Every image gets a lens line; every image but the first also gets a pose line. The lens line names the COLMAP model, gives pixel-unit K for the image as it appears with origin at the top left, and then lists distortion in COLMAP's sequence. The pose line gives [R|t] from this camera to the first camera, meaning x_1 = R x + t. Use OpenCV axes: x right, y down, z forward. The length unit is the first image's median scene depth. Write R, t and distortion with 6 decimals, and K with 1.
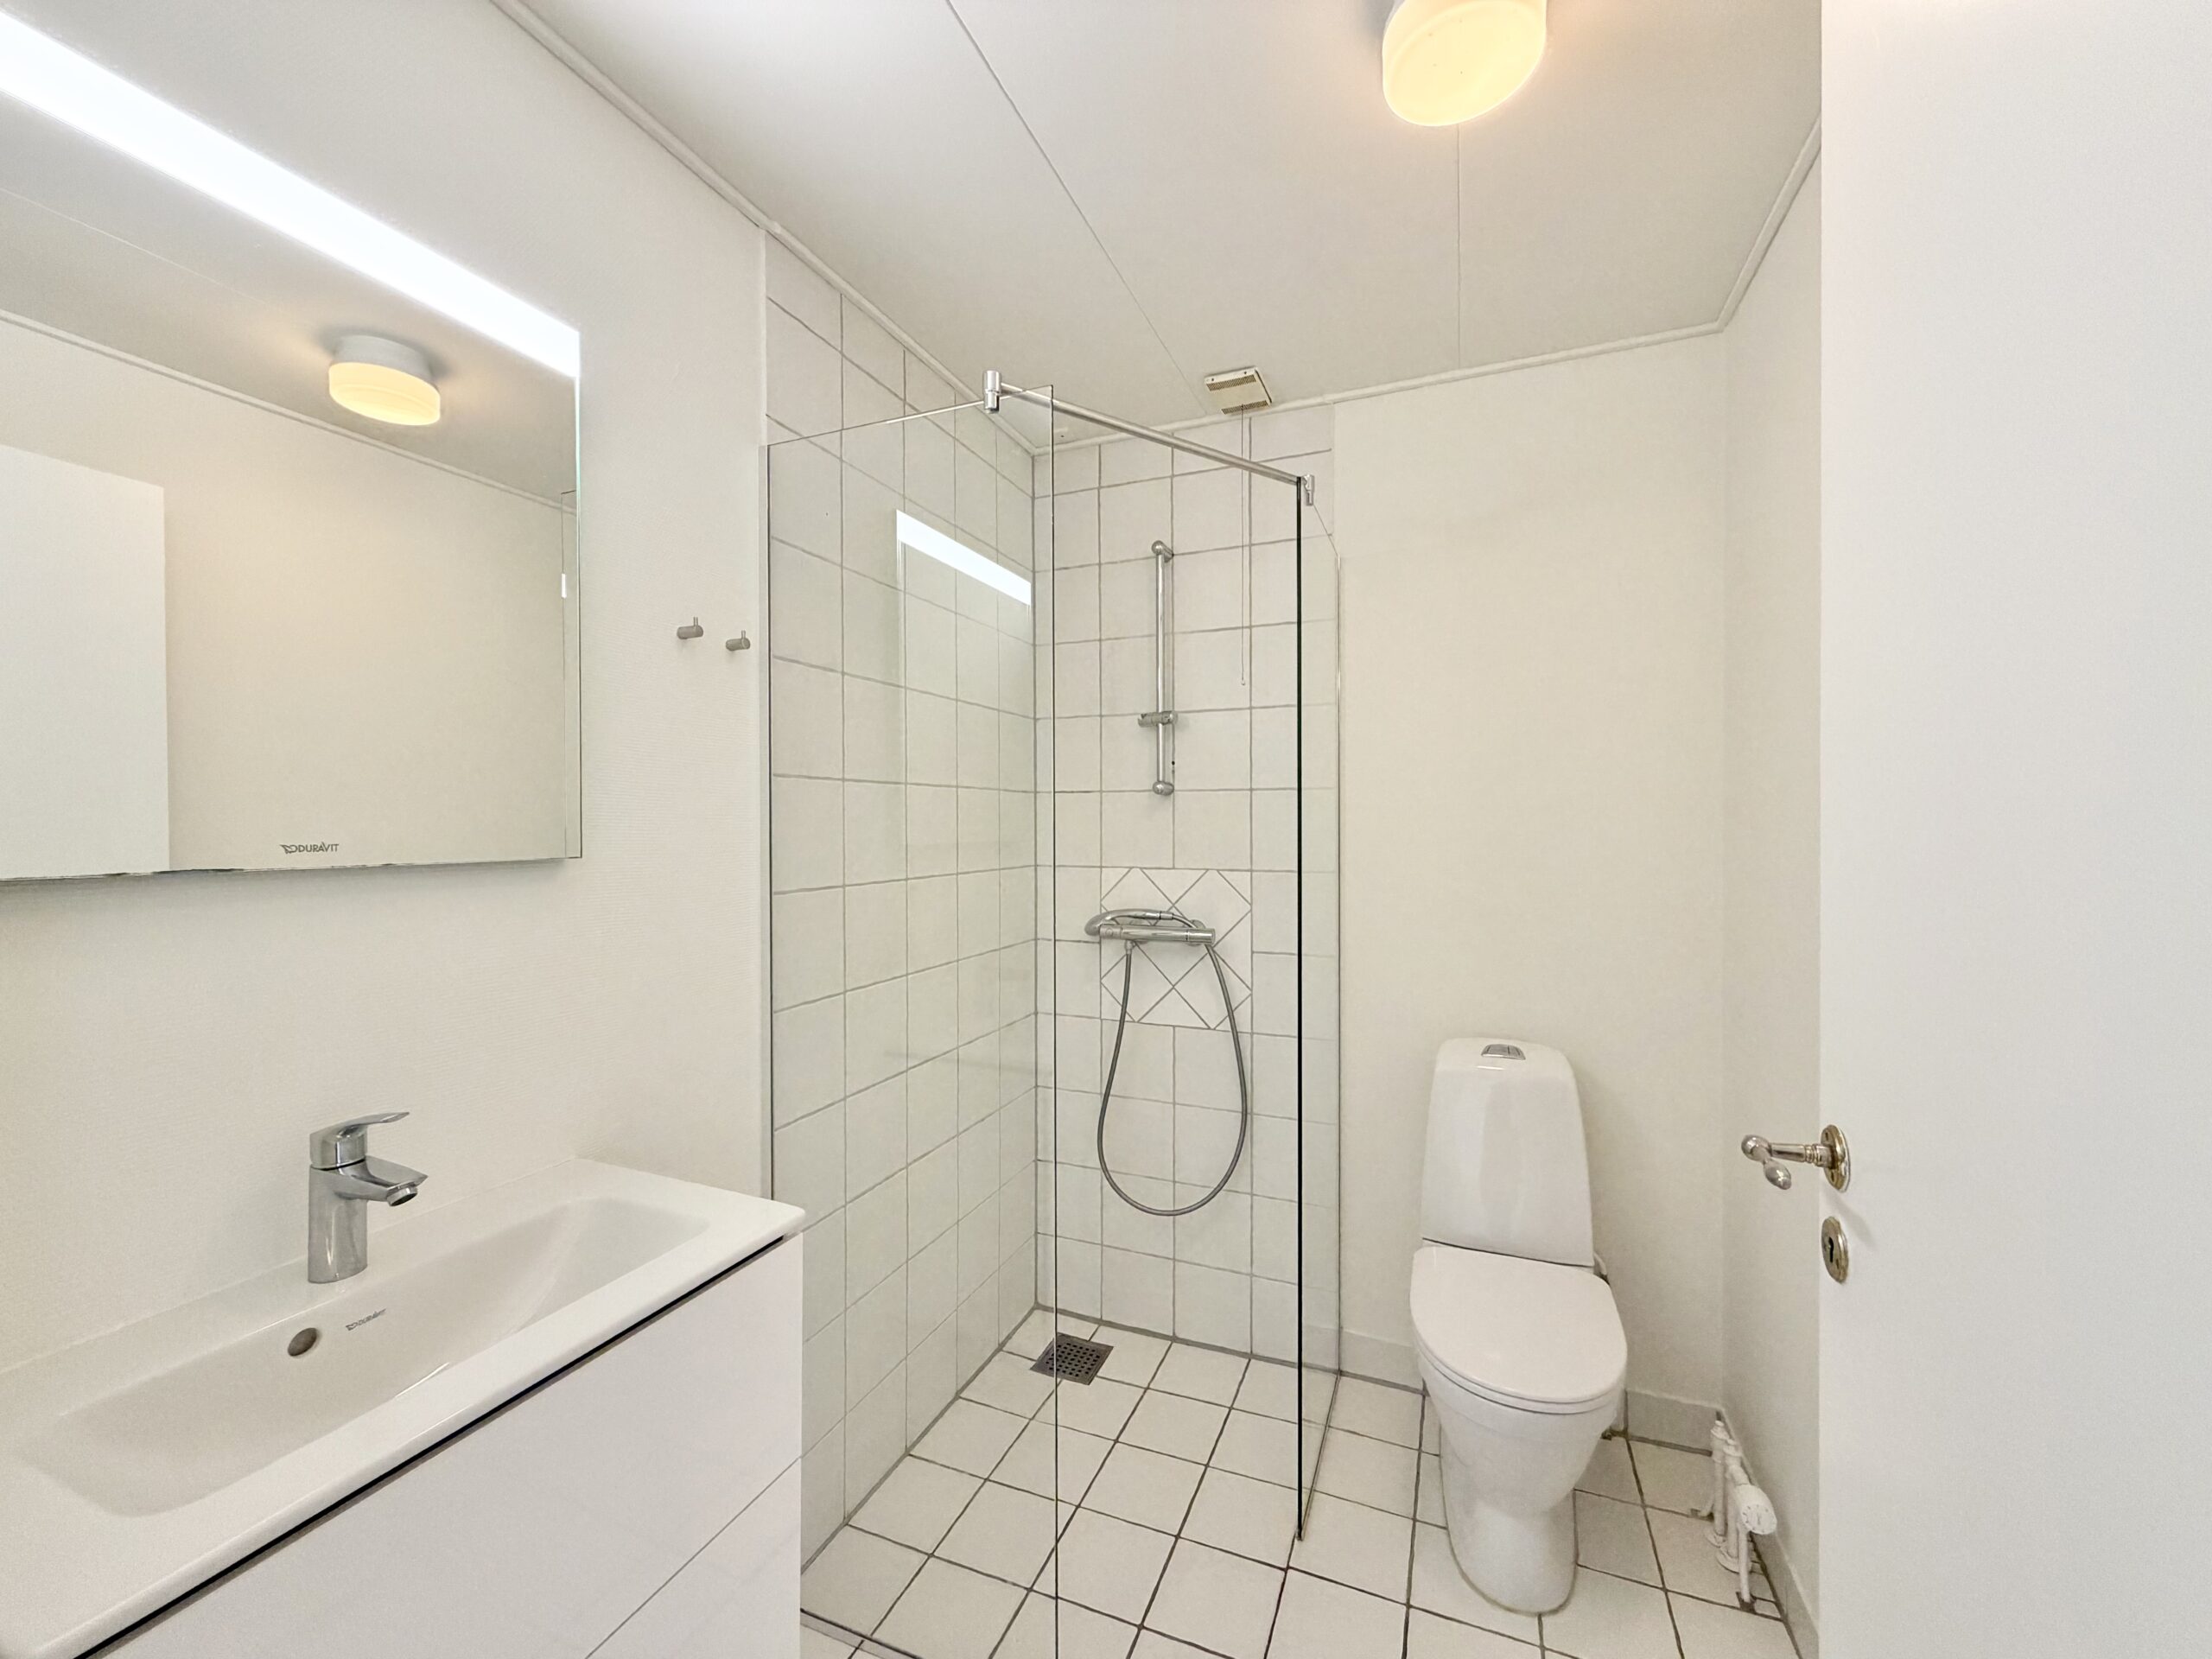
lens RADIAL K [[893.2, 0, 1104.6], [0, 893.2, 829.9], [0, 0, 1]] dist [0.001765, -0.000449]
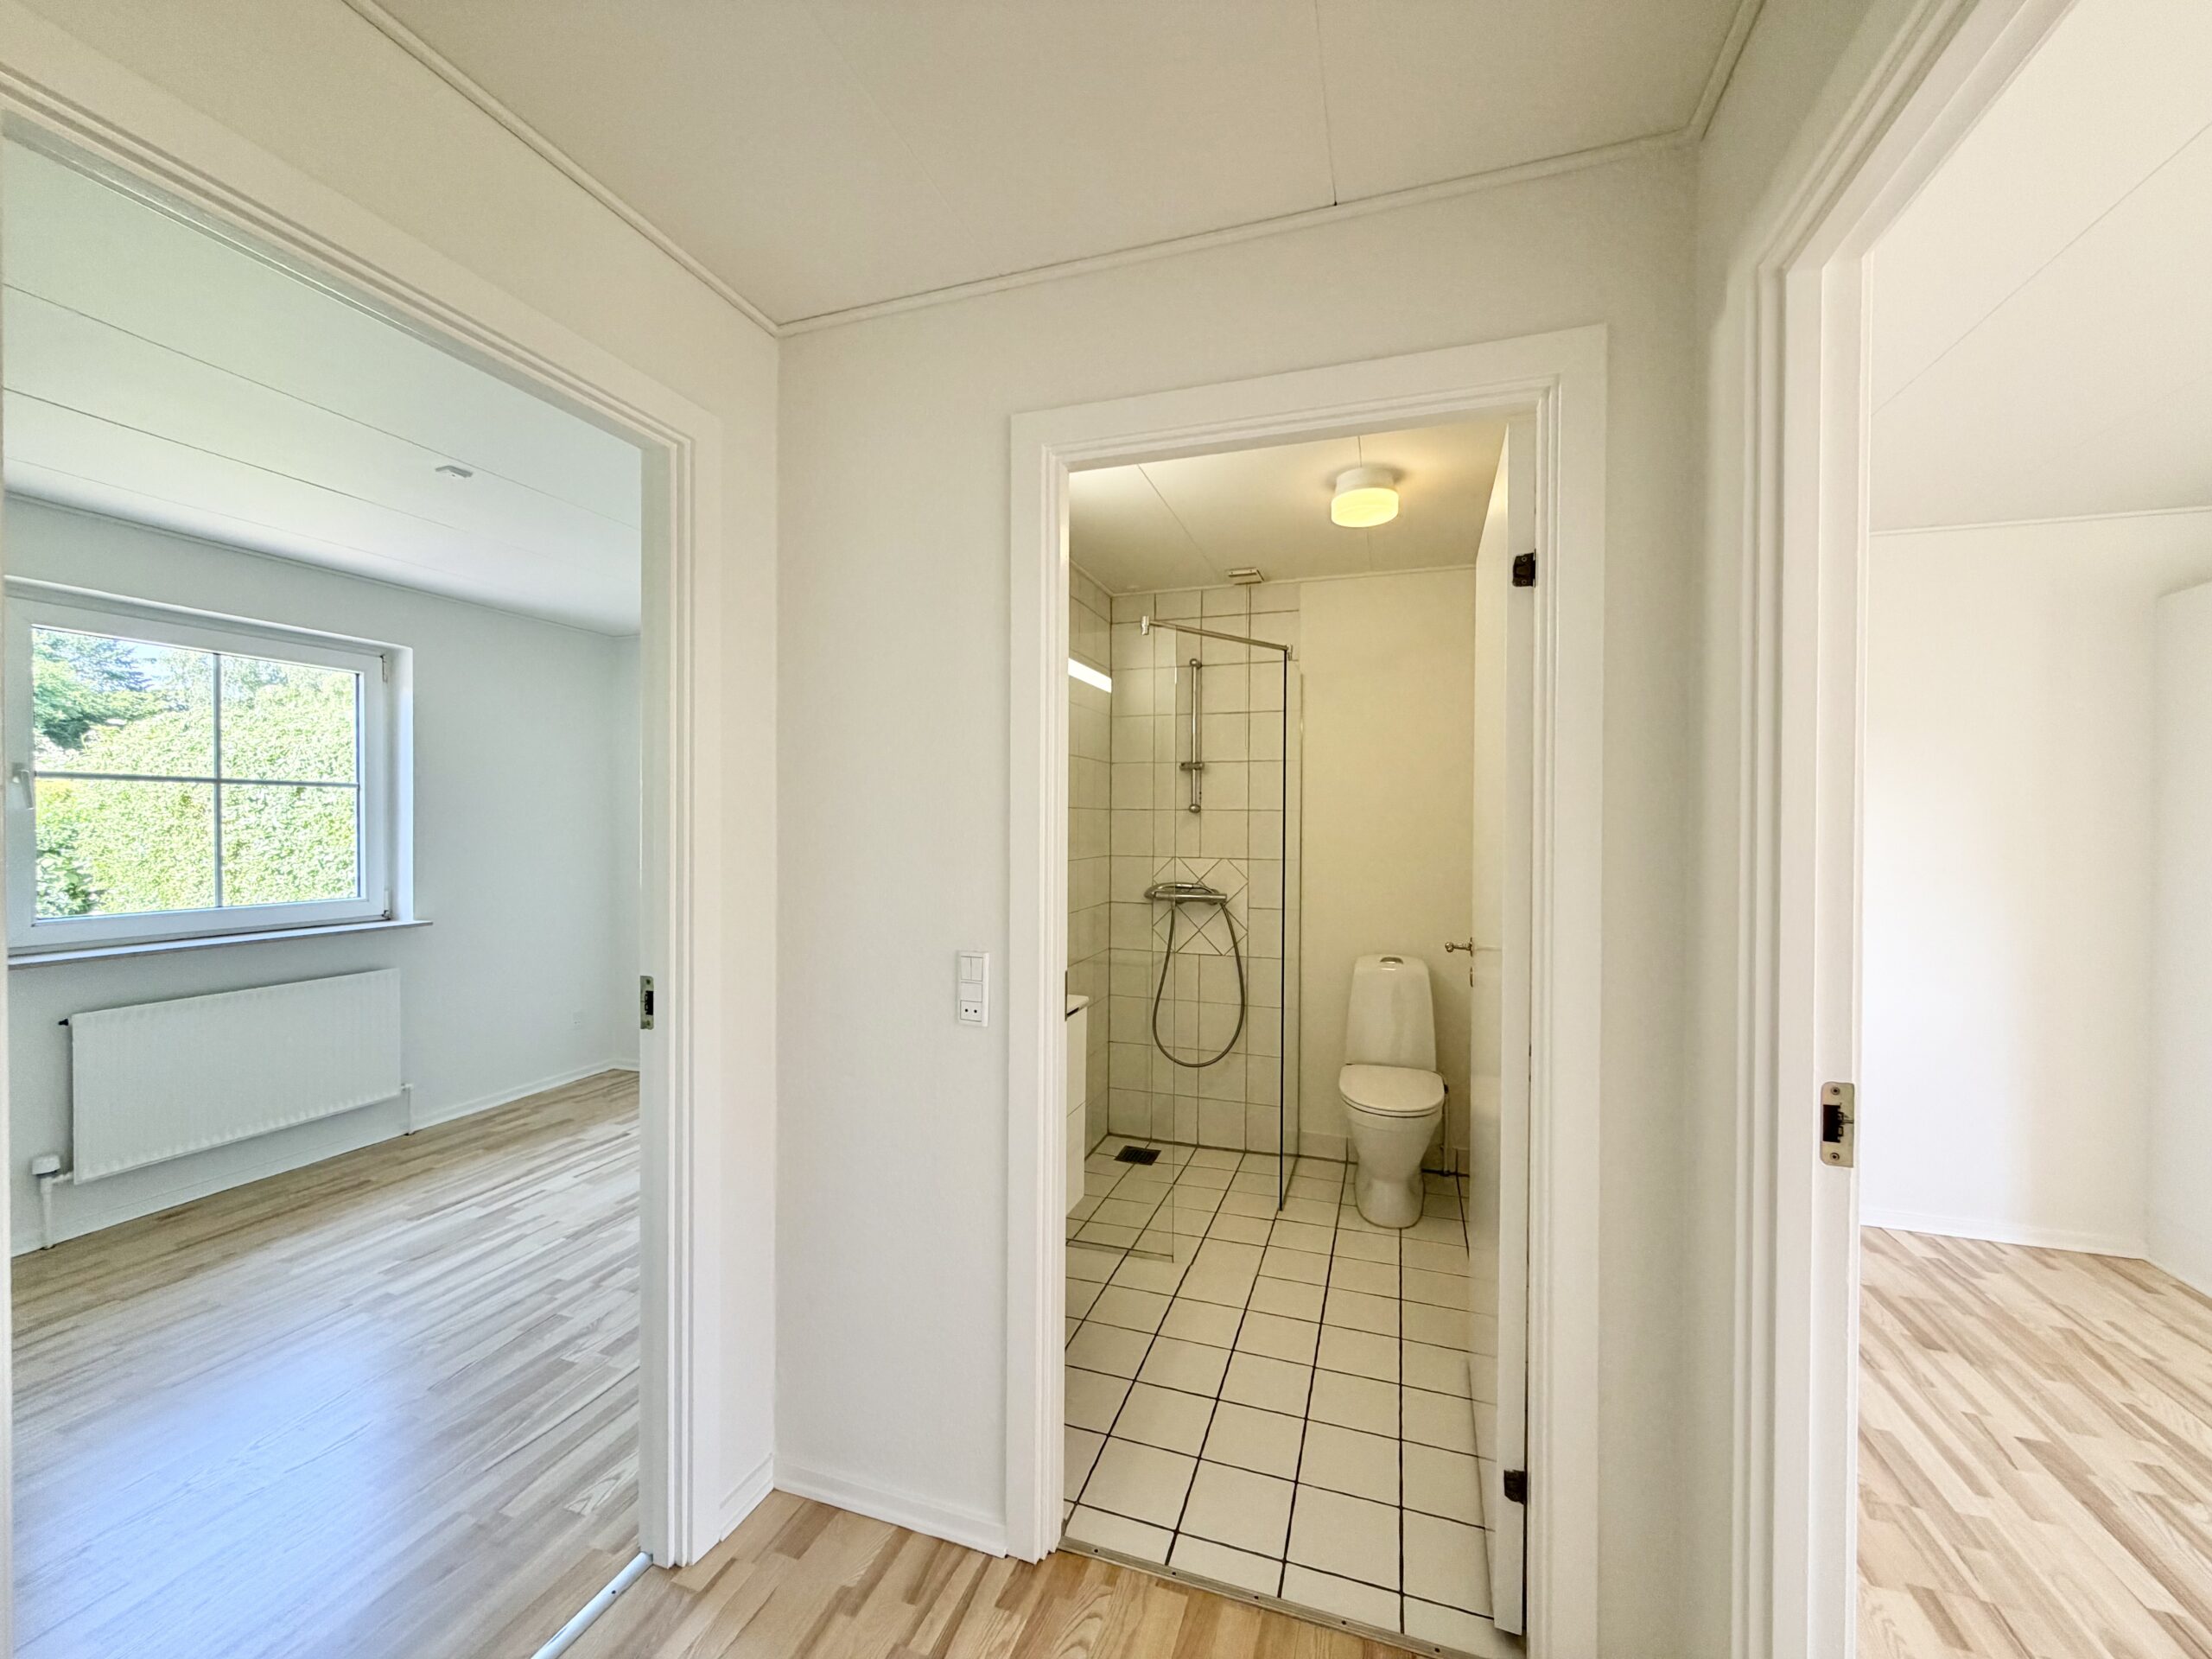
lens RADIAL K [[893.2, 0, 1110.7], [0, 893.2, 831.8], [0, 0, 1]] dist [0.001765, -0.000449]
pose [[0.997432, 0.007885, 0.071181, -0.206640], [-0.008320, 0.999949, 0.005808, -0.012445], [-0.071132, -0.006385, 0.997447, -0.627360]]
